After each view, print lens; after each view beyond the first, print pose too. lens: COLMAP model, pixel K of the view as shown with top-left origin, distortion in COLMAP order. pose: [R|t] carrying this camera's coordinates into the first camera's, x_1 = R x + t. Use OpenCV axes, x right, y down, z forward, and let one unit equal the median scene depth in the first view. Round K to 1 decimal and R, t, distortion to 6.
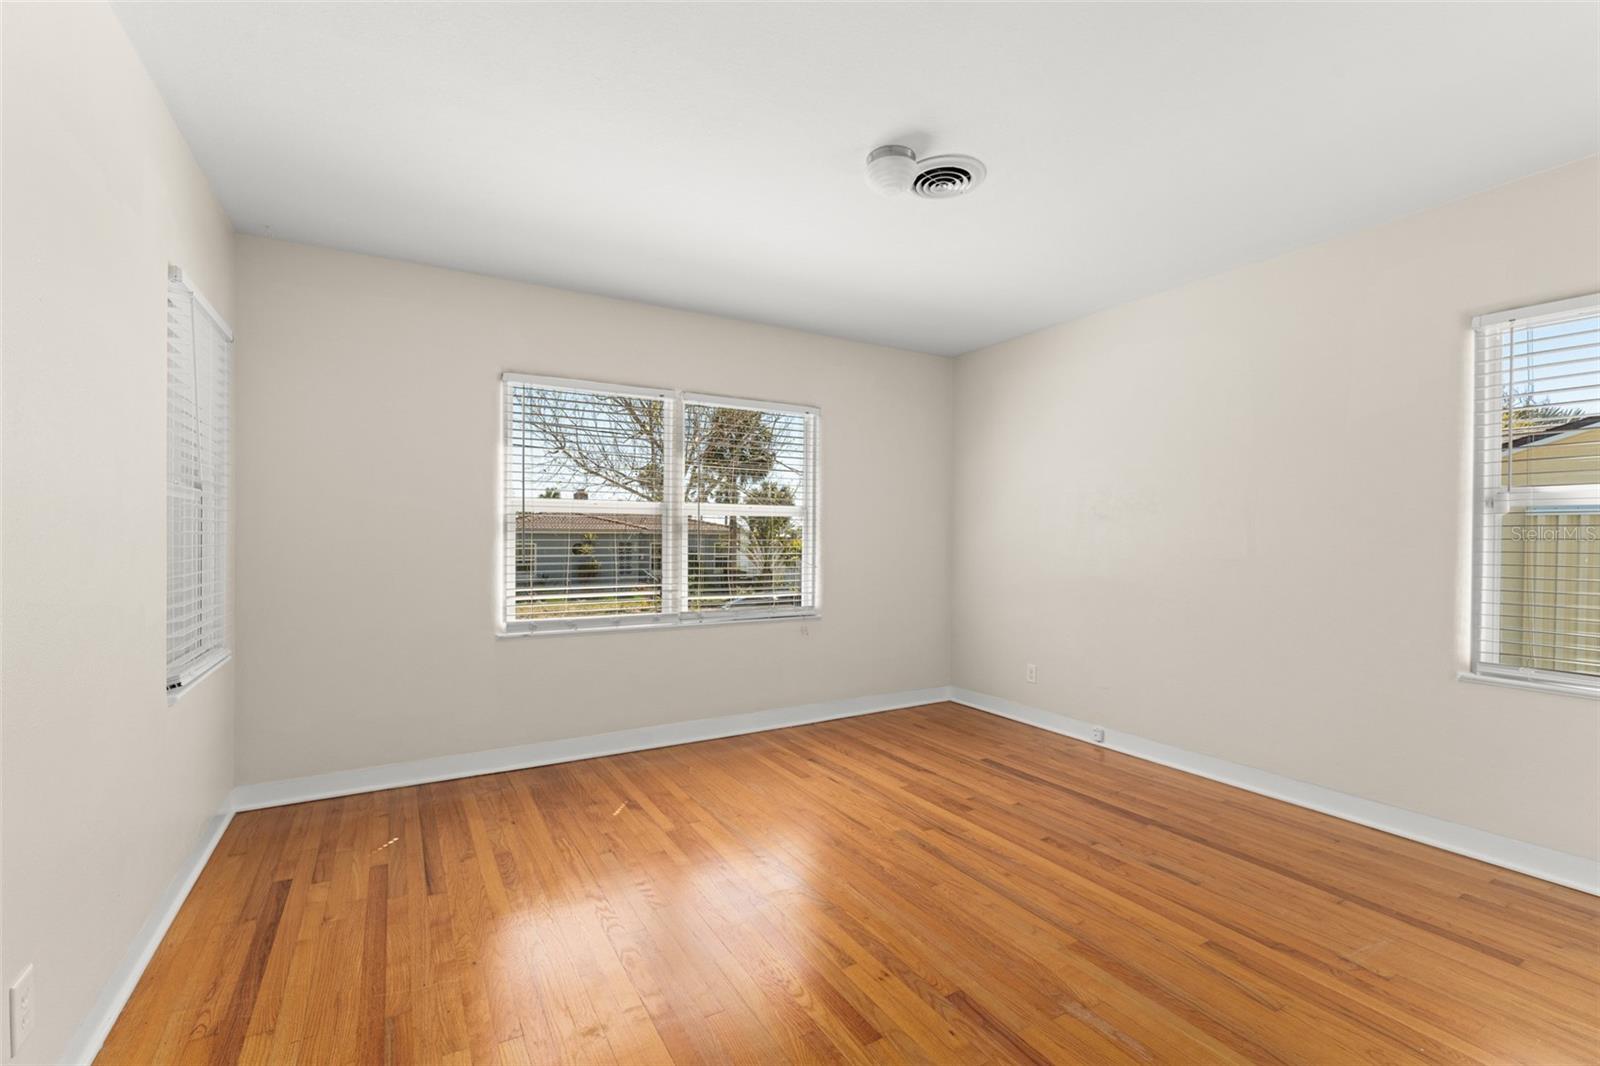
lens RADIAL K [[701.1, 0, 800.4], [0, 701.1, 539.3], [0, 0, 1]] dist [-0.006582, -0.000698]
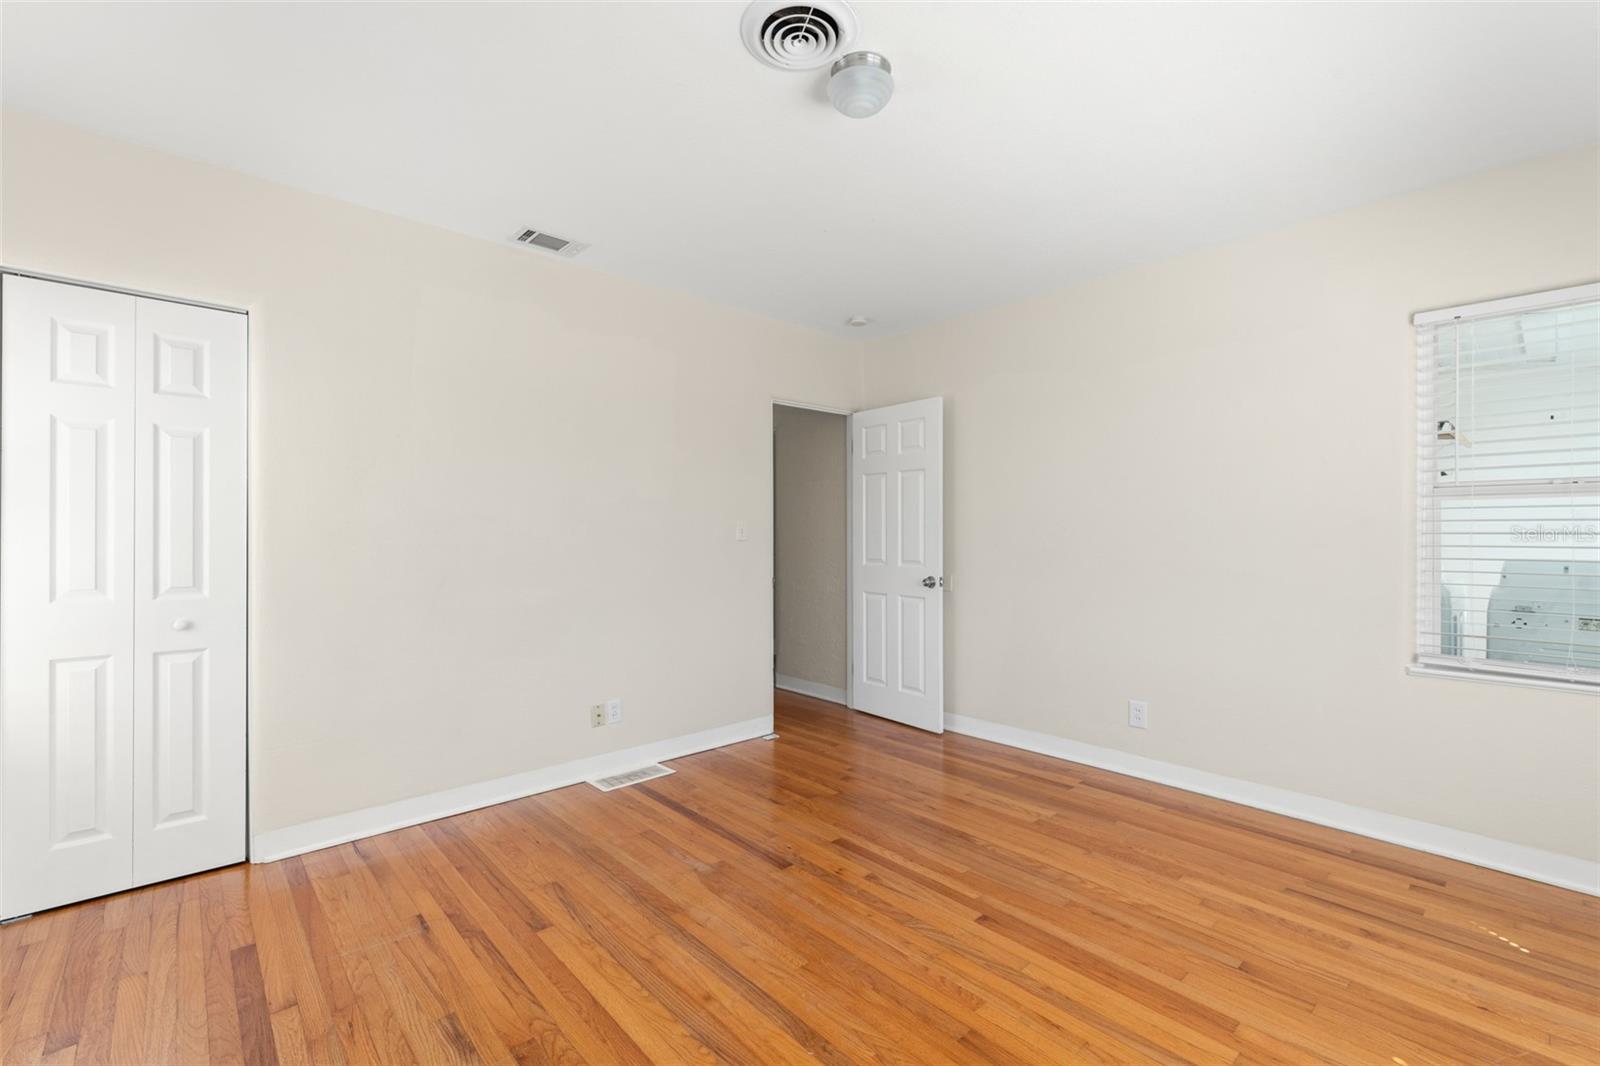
lens RADIAL K [[701.1, 0, 800.3], [0, 701.1, 530.3], [0, 0, 1]] dist [-0.006582, -0.000698]
pose [[-0.978895, -0.003655, -0.204331, 0.404133], [-0.004342, 0.999986, 0.002917, -0.013340], [0.204318, 0.003743, -0.978897, 1.988530]]
